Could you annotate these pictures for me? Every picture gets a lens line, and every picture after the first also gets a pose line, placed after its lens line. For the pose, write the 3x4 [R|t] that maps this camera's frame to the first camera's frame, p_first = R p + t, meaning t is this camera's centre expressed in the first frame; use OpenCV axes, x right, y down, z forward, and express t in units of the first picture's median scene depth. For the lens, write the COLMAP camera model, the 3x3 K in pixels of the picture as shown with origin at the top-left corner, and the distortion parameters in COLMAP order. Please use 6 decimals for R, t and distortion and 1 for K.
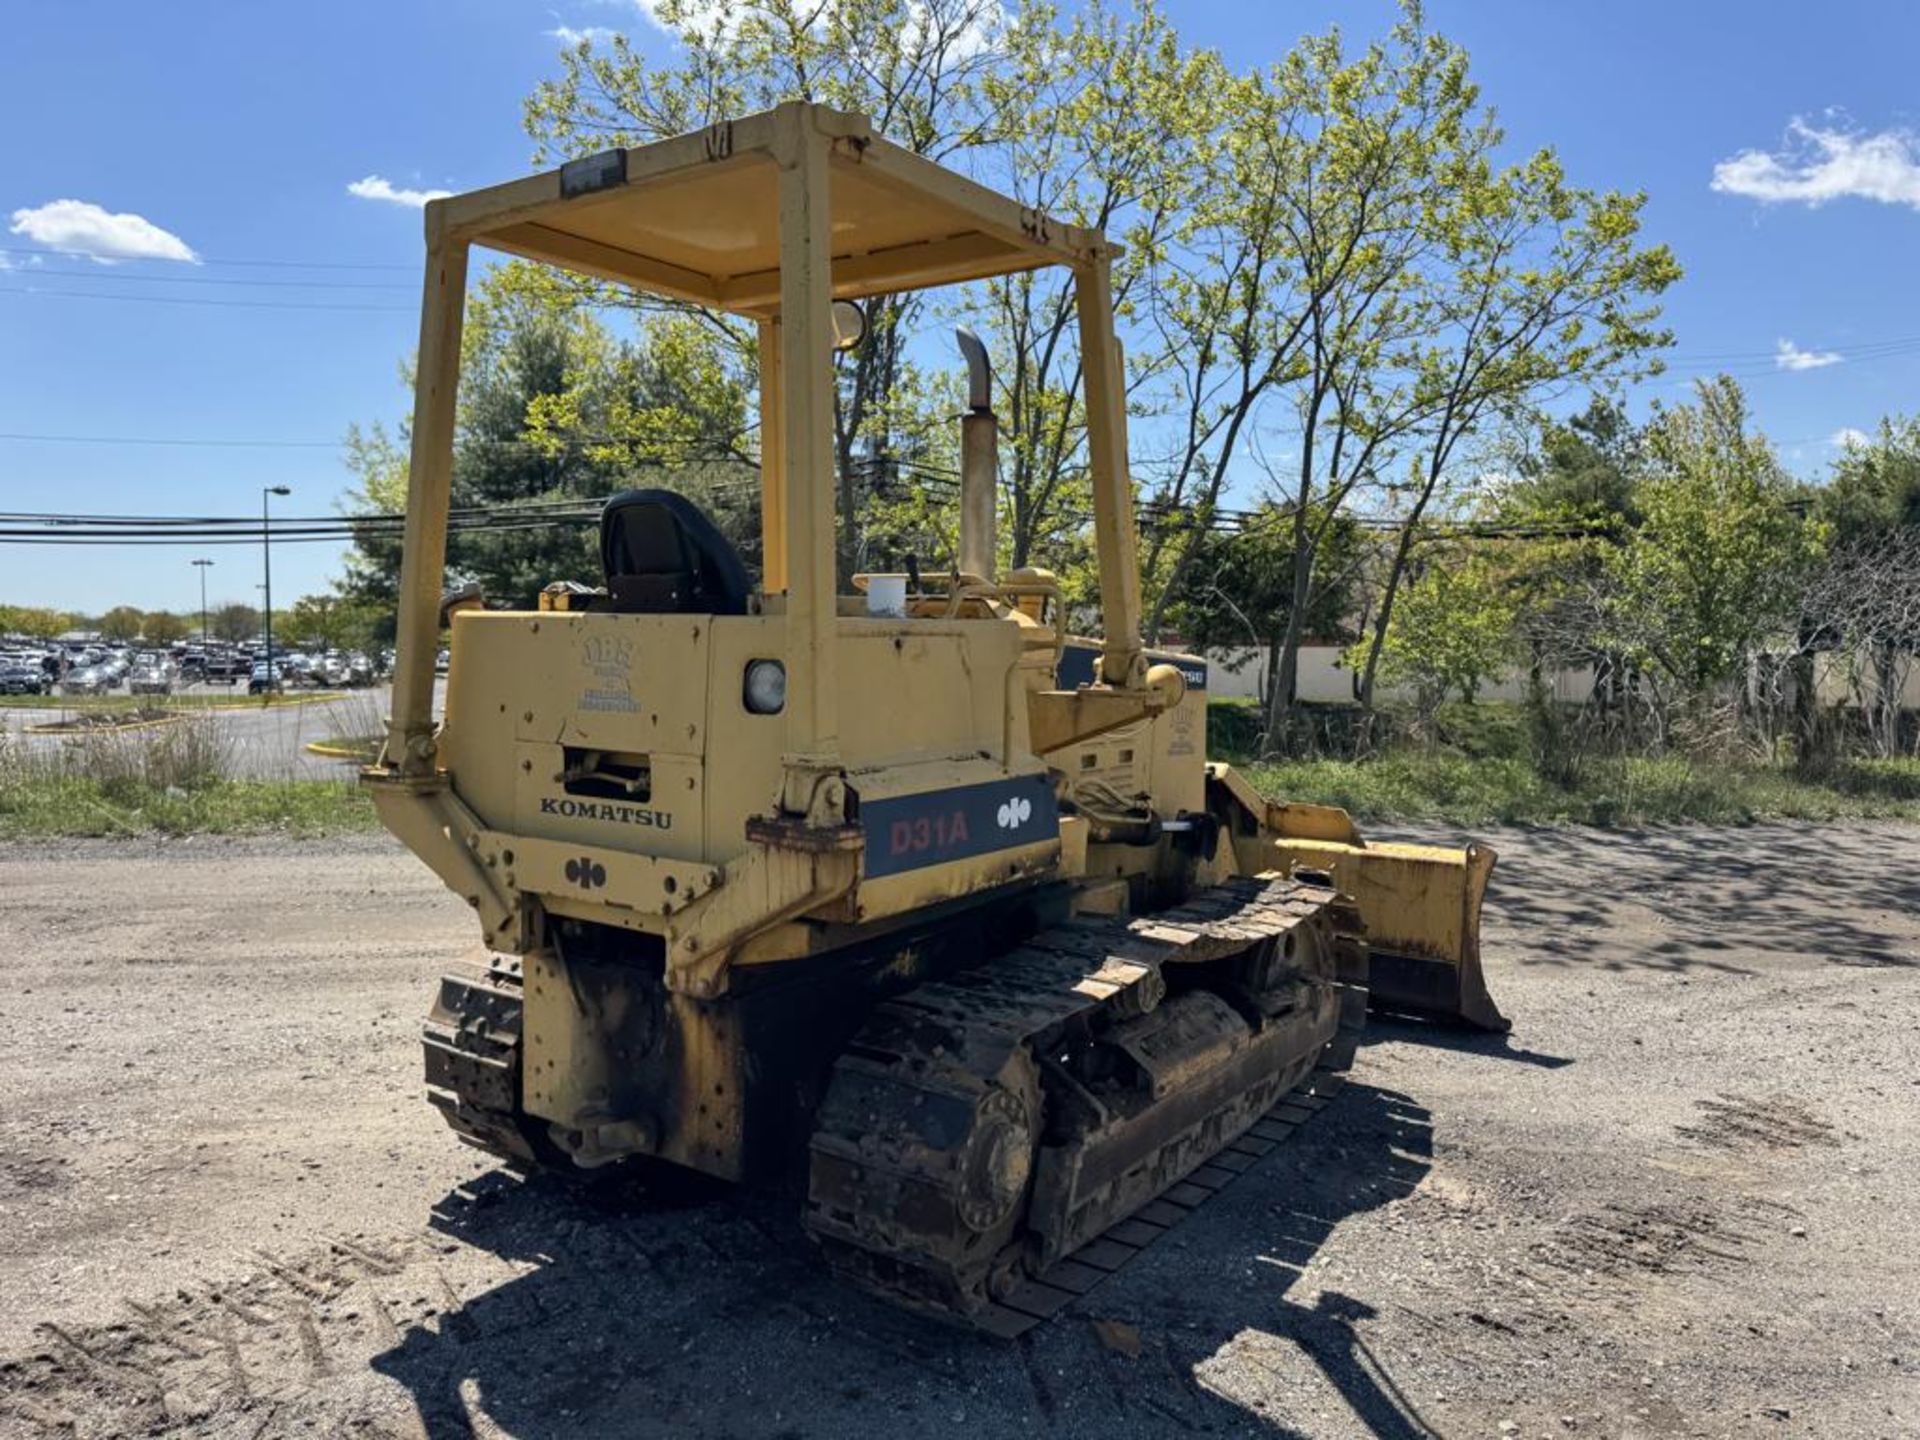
lens RADIAL K [[1338.5, 0, 960.0], [0, 1338.5, 720.0], [0, 0, 1]] dist [0.069624, -0.094316]
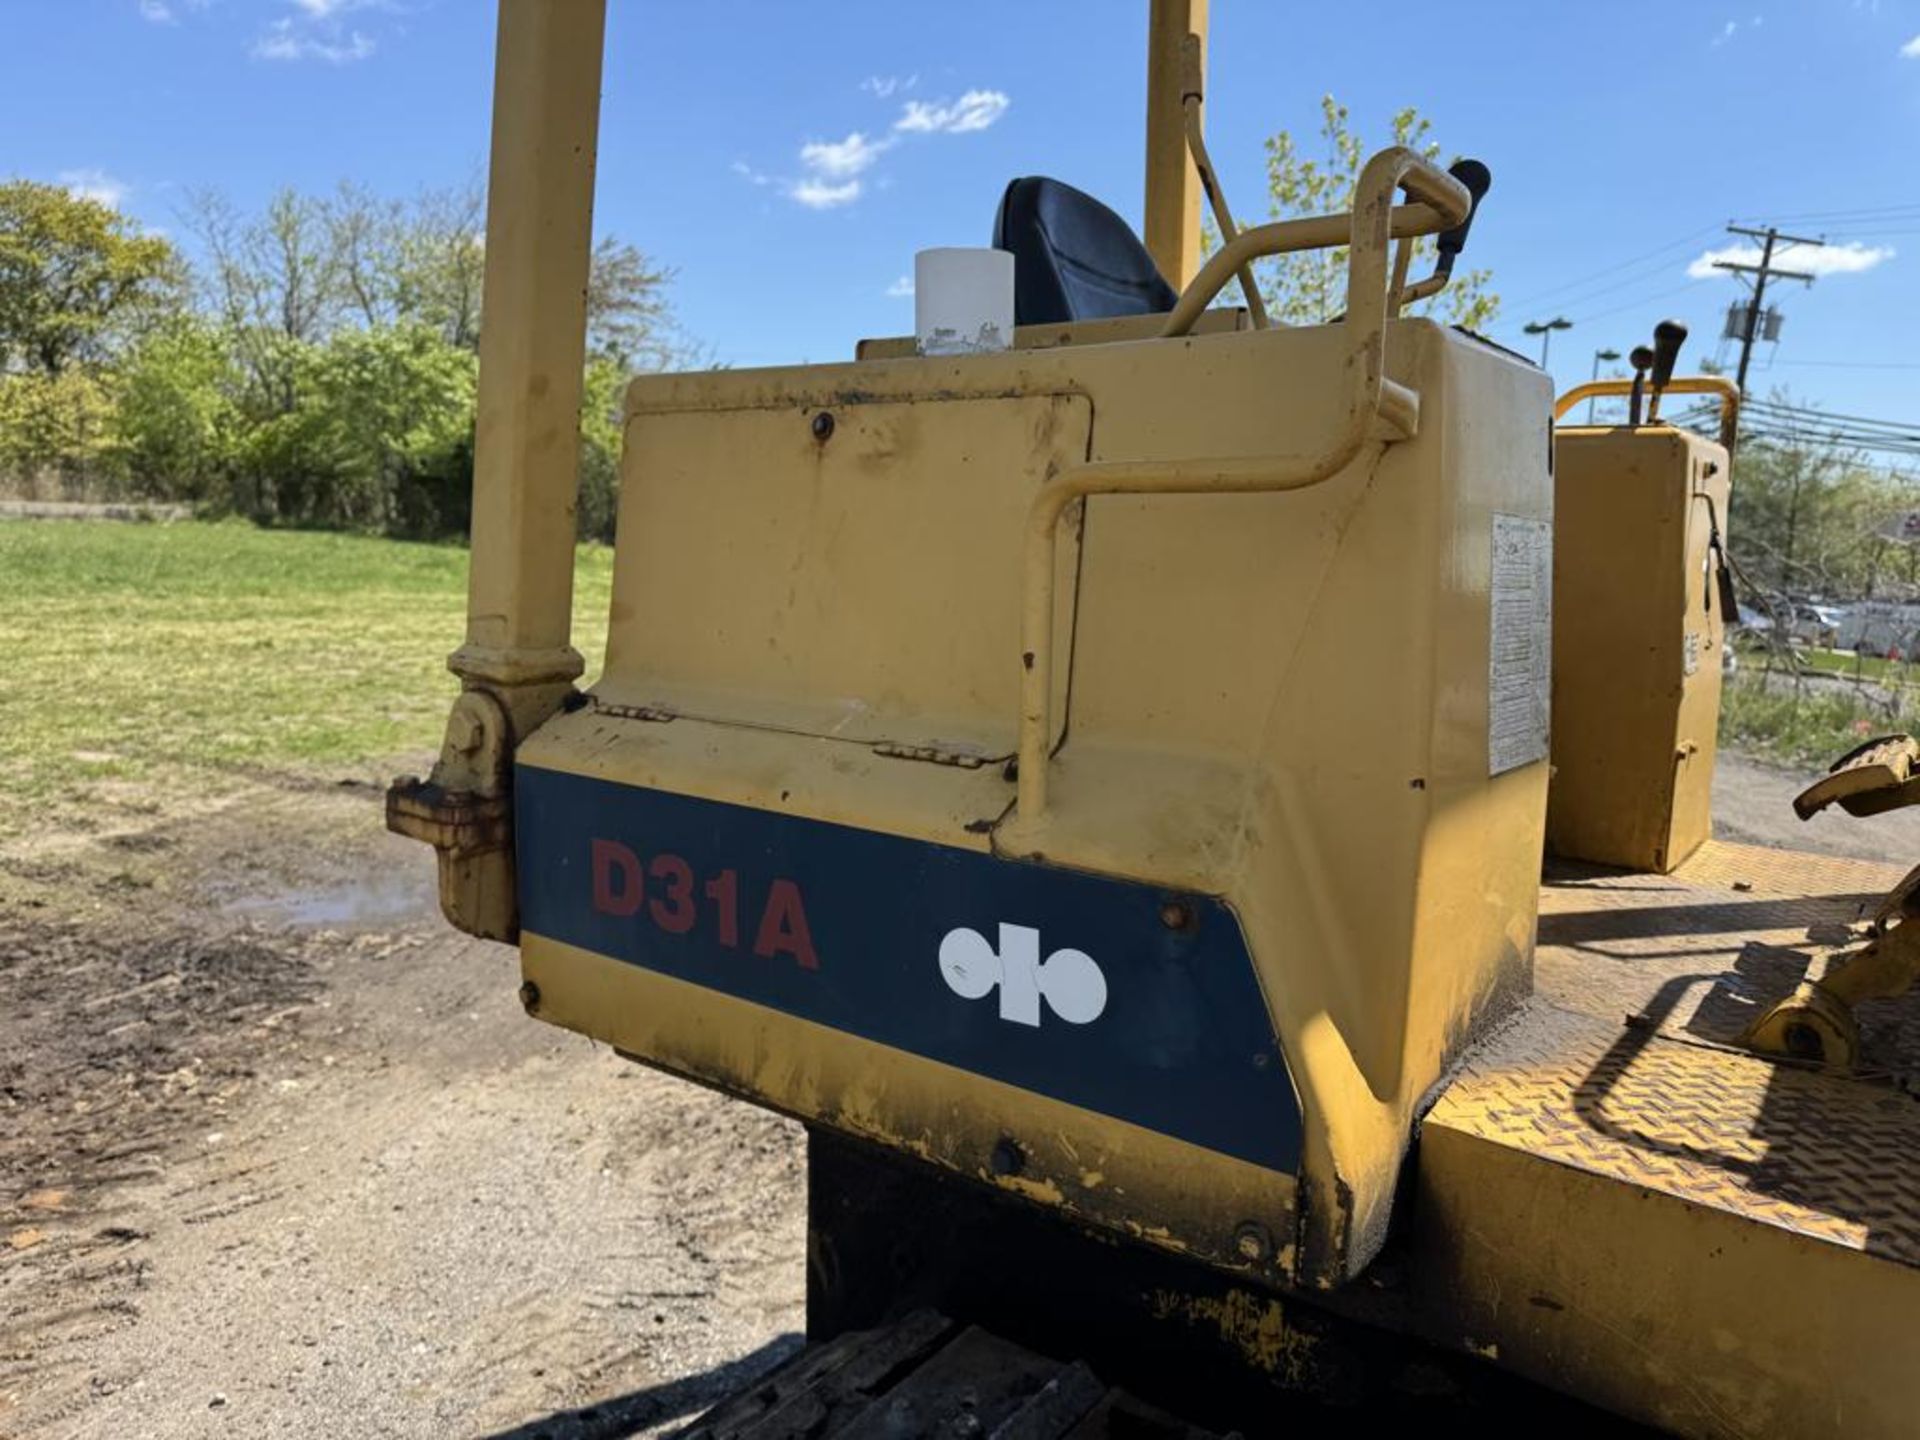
lens RADIAL K [[1338.5, 0, 960.0], [0, 1338.5, 720.0], [0, 0, 1]] dist [0.069624, -0.094316]
pose [[-0.005473, 0.124436, -0.992213, 0.303304], [-0.099827, 0.987203, 0.124358, -0.021870], [0.994990, 0.099730, 0.007019, 0.879072]]
